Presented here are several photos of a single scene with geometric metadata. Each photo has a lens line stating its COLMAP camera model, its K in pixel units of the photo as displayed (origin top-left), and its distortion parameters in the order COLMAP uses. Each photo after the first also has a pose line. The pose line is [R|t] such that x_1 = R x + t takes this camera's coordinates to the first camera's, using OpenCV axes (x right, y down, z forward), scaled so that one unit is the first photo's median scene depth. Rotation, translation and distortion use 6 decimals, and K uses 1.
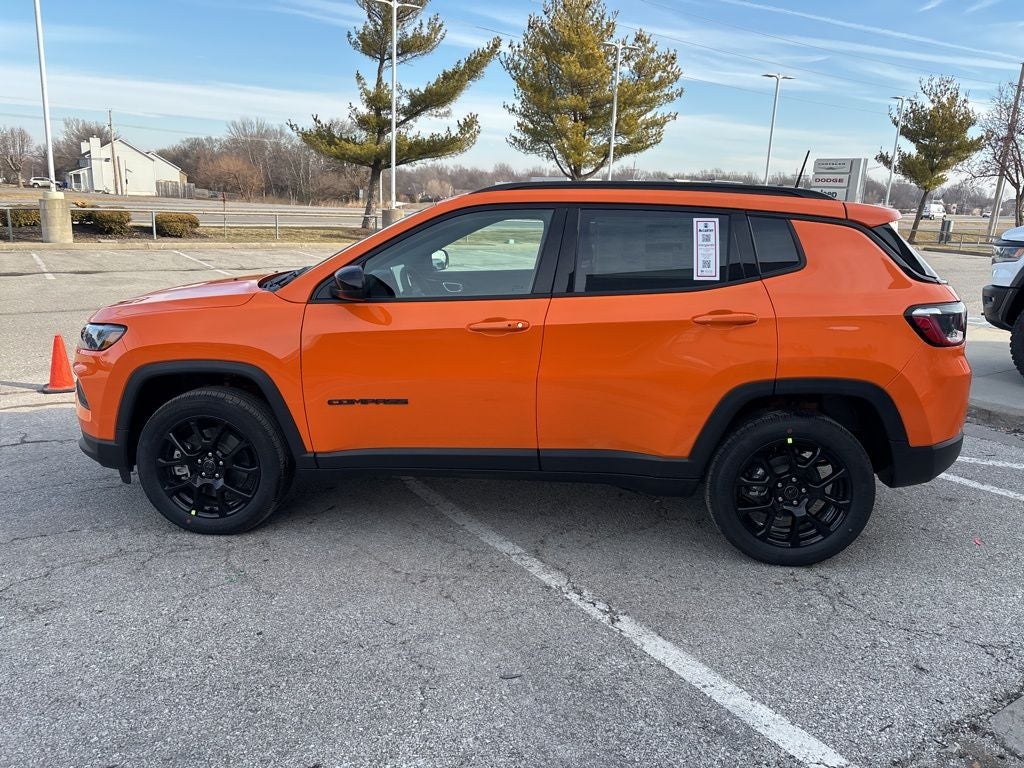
lens RADIAL K [[770.9, 0, 509.3], [0, 770.9, 377.4], [0, 0, 1]] dist [0.047313, -0.051376]
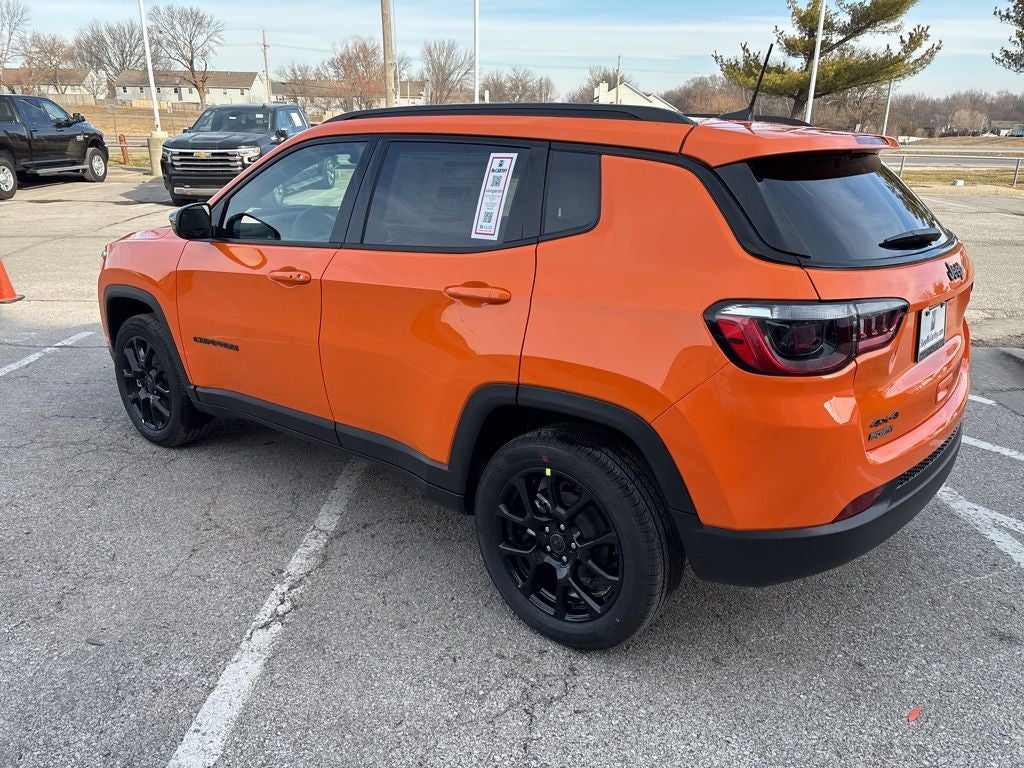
lens RADIAL K [[768.9, 0, 515.6], [0, 768.9, 395.7], [0, 0, 1]] dist [0.048929, -0.053654]
pose [[0.826465, 0.164935, -0.538286, 0.102987], [-0.112914, 0.985257, 0.128527, -0.011102], [0.551548, -0.045443, 0.832904, 0.057453]]
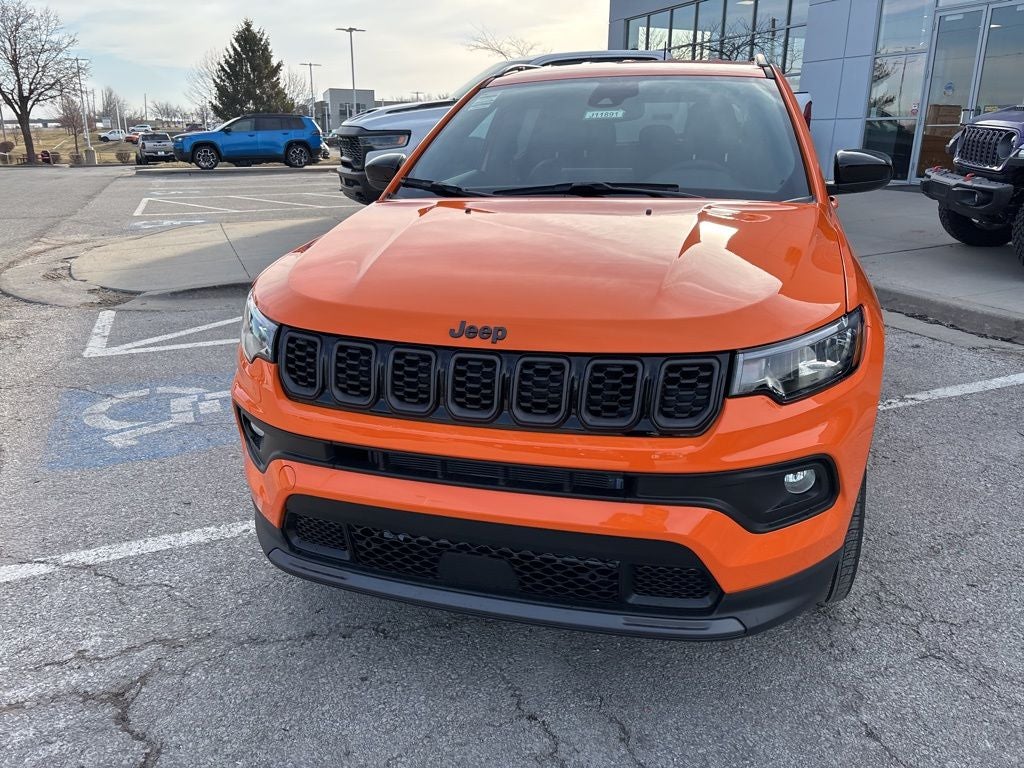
lens RADIAL K [[770.9, 0, 509.3], [0, 770.9, 377.4], [0, 0, 1]] dist [0.047313, -0.051376]
pose [[0.201516, -0.328442, 0.922777, -0.160890], [0.228542, 0.931866, 0.281769, -0.034202], [-0.952449, 0.154112, 0.262849, 0.169959]]
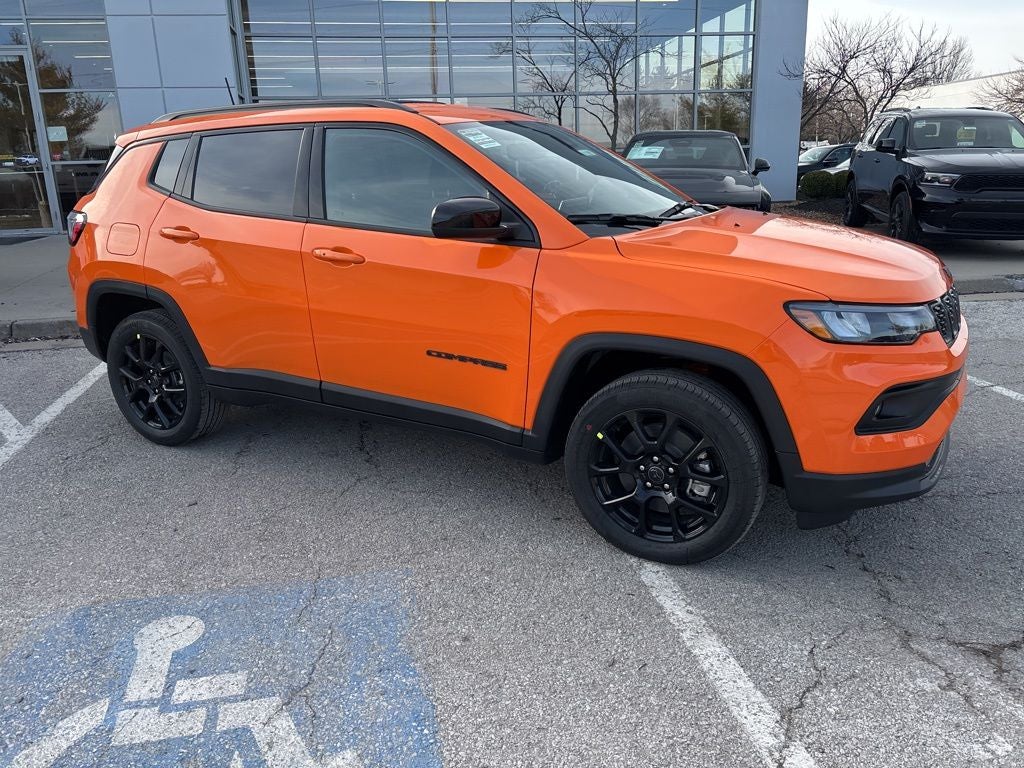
lens RADIAL K [[770.9, 0, 509.3], [0, 770.9, 377.4], [0, 0, 1]] dist [0.047313, -0.051376]
pose [[-0.917795, -0.118207, 0.379050, -0.077731], [0.078208, 0.882135, 0.464458, -0.068129], [-0.389276, 0.455922, -0.800375, 0.328087]]
